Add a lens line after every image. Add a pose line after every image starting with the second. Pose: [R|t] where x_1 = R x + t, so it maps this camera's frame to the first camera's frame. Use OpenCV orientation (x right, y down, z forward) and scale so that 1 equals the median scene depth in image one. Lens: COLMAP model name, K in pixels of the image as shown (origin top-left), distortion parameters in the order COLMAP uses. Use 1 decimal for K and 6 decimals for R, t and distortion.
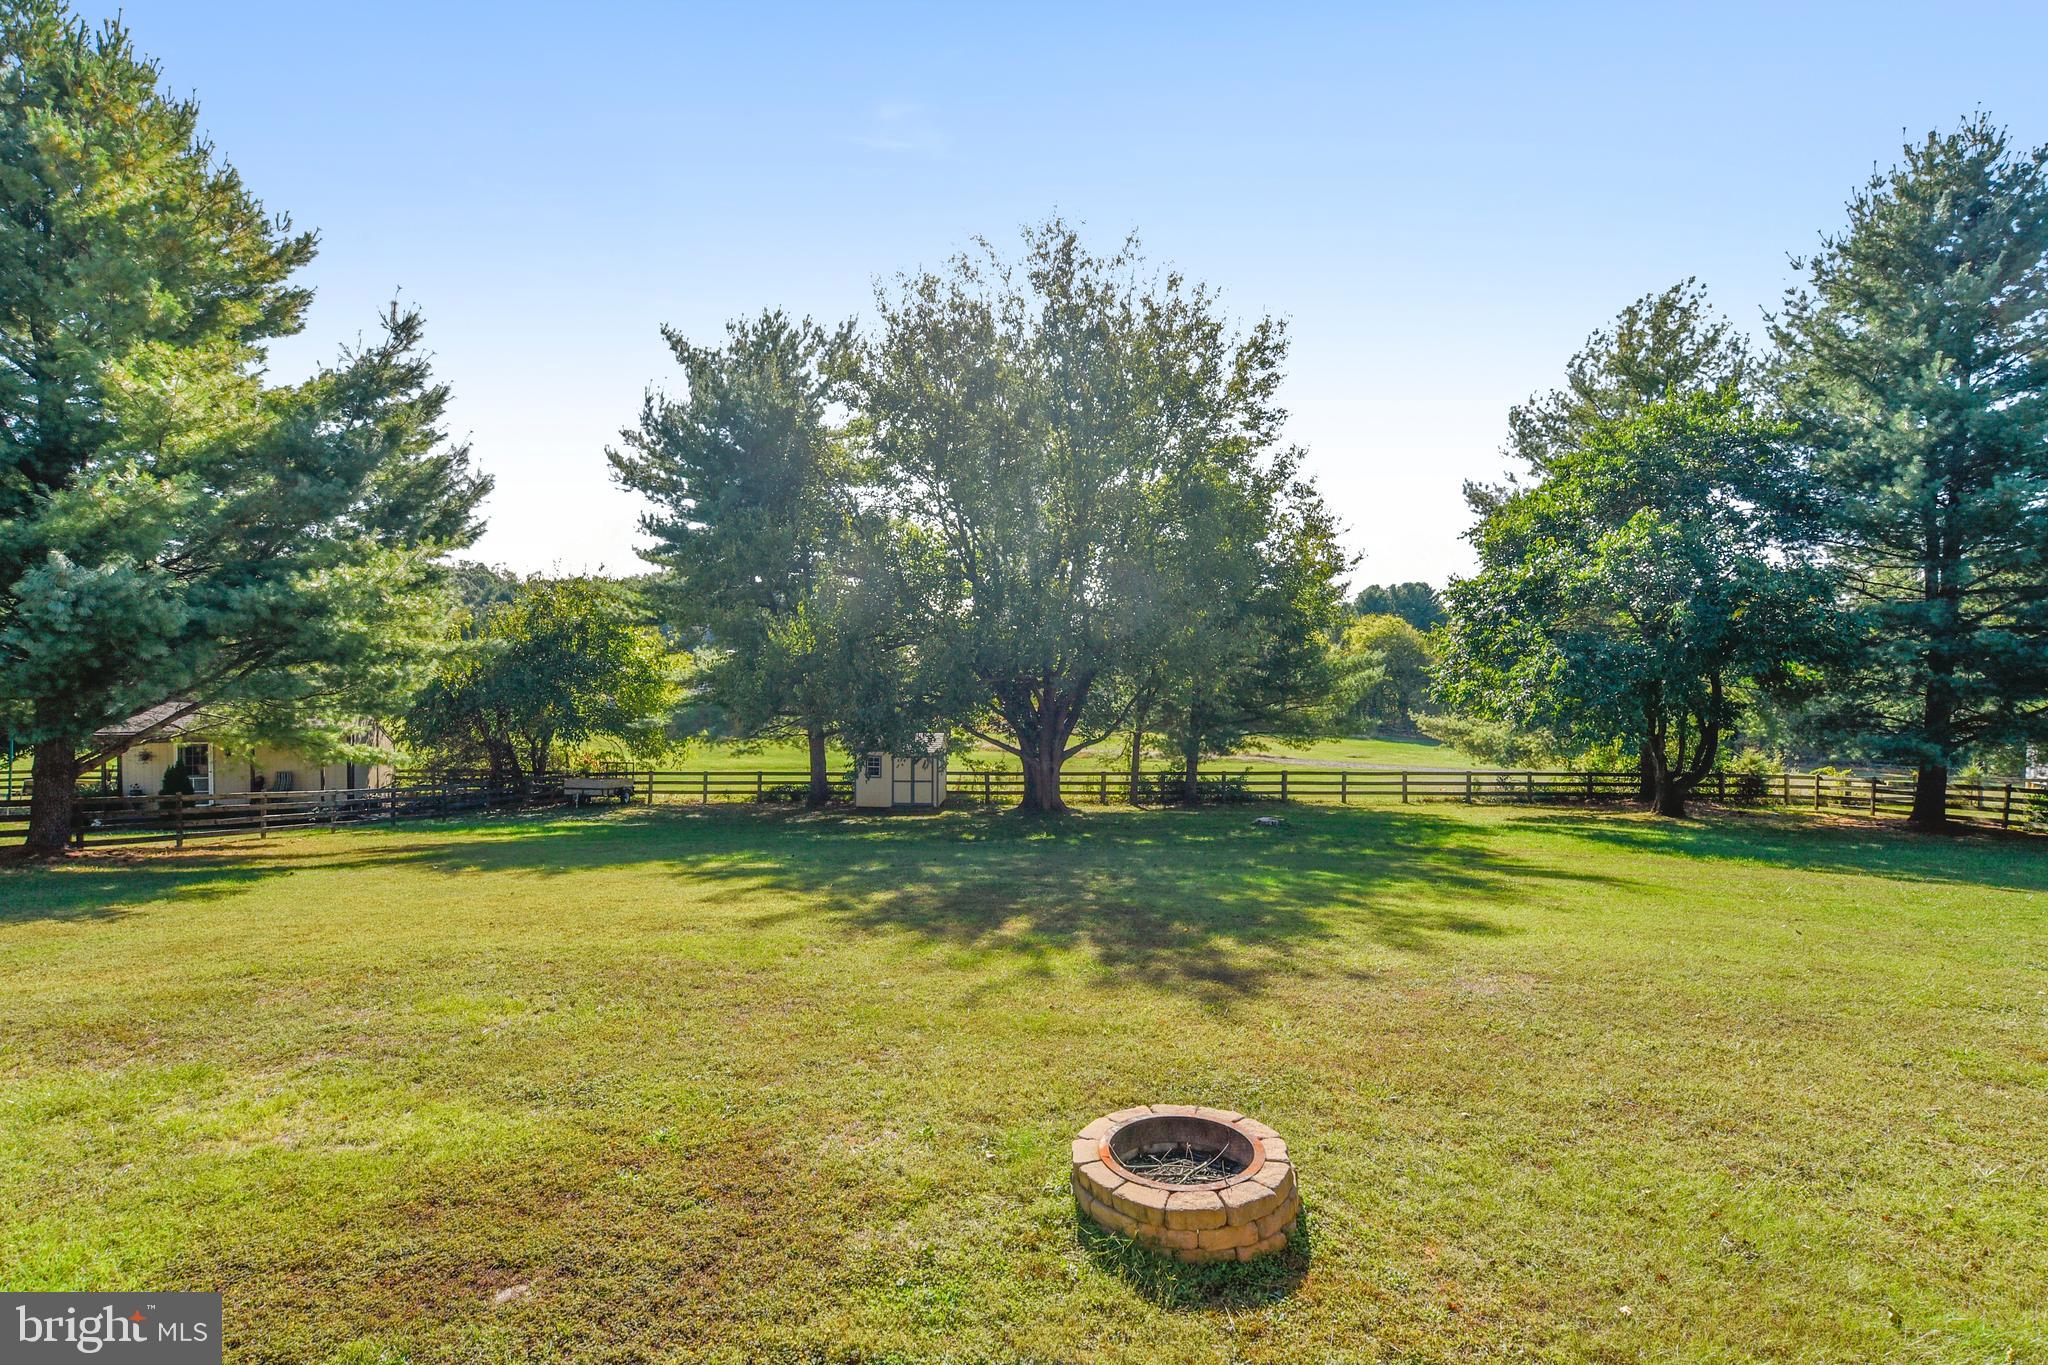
lens RADIAL K [[1029.2, 0, 1022.7], [0, 1029.2, 675.7], [0, 0, 1]] dist [-0.002906, 0.000652]
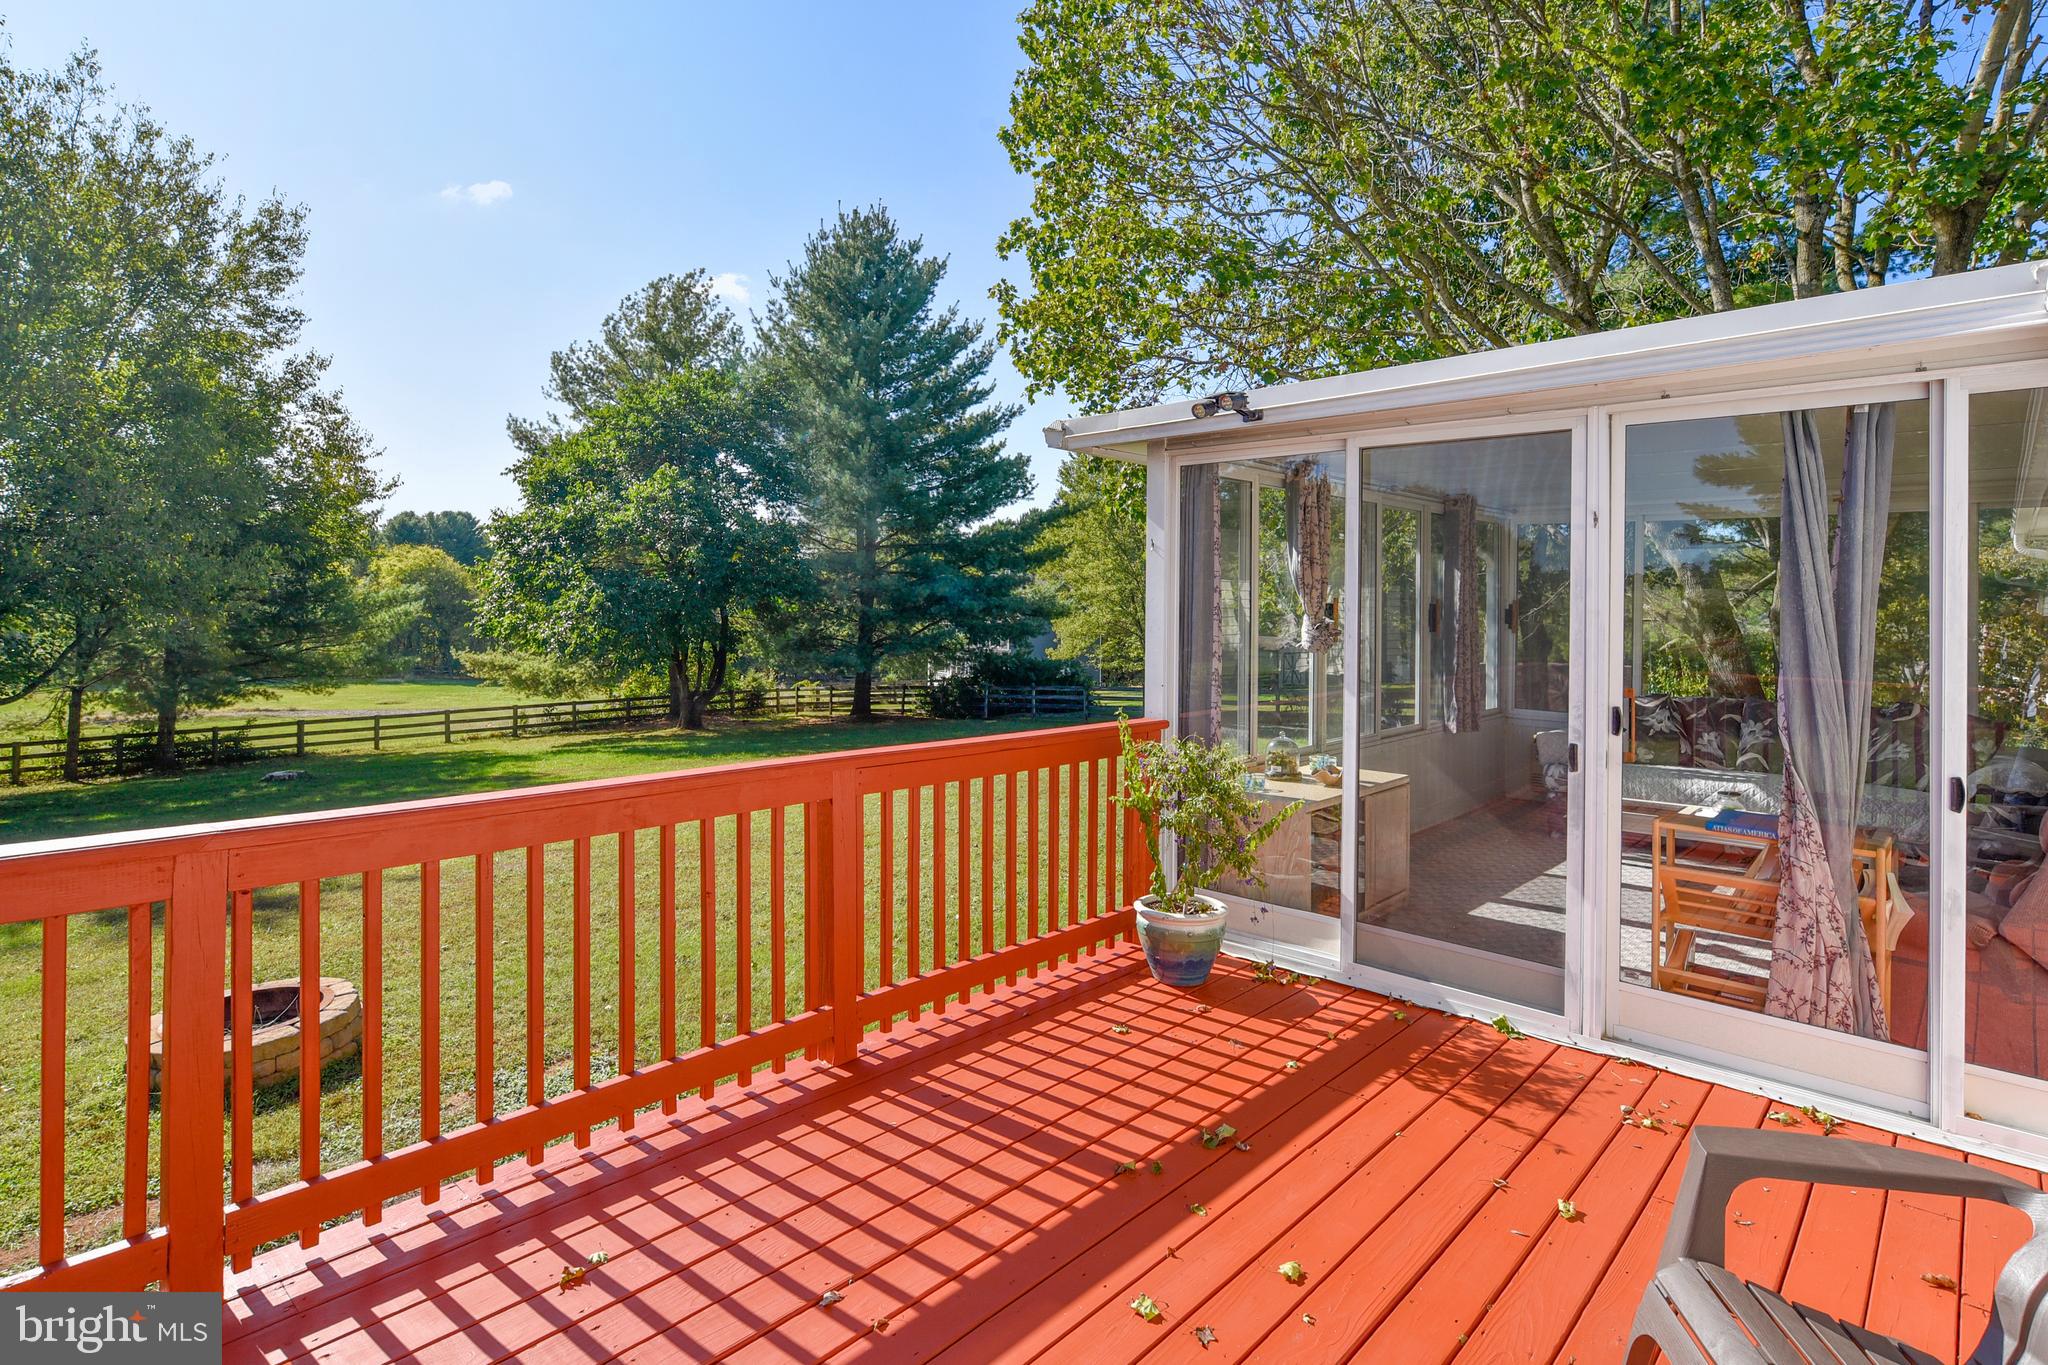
lens RADIAL K [[1061.2, 0, 1024.0], [0, 1061.2, 607.1], [0, 0, 1]] dist [0.002388, 0.000170]
pose [[0.656294, -0.005113, 0.754488, -0.029628], [0.008833, 0.999961, -0.000907, 0.002968], [-0.754453, 0.007259, 0.656314, -0.075151]]
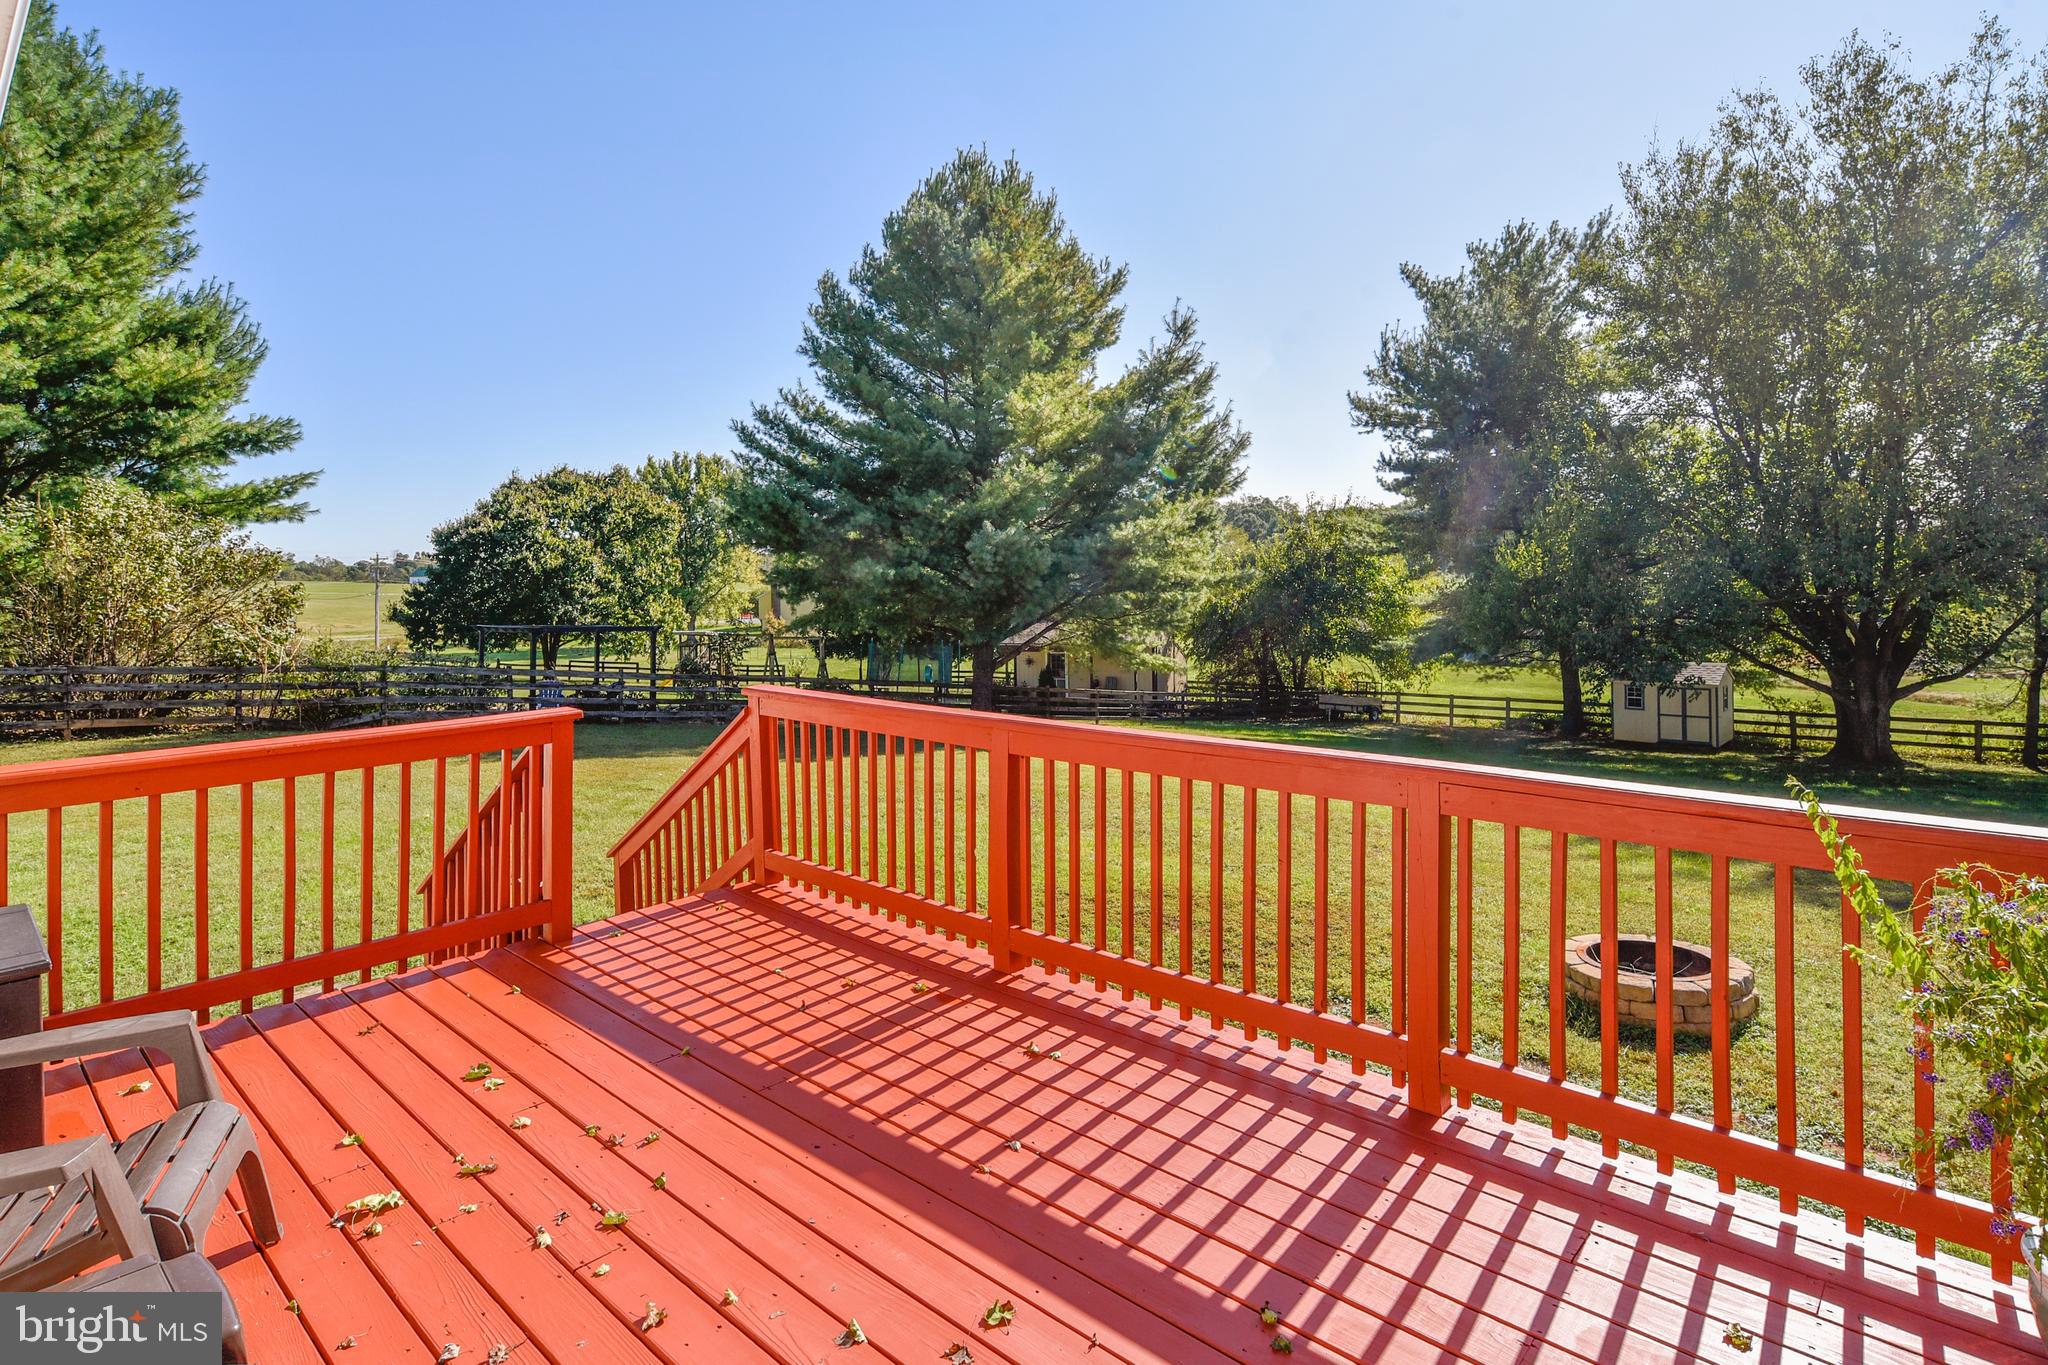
lens RADIAL K [[1061.2, 0, 1024.0], [0, 1061.2, 607.1], [0, 0, 1]] dist [0.002388, 0.000170]
pose [[0.758999, -0.003647, -0.651081, 0.068875], [0.006272, 0.999979, 0.001710, 0.003365], [0.651061, -0.005381, 0.759006, -0.085127]]
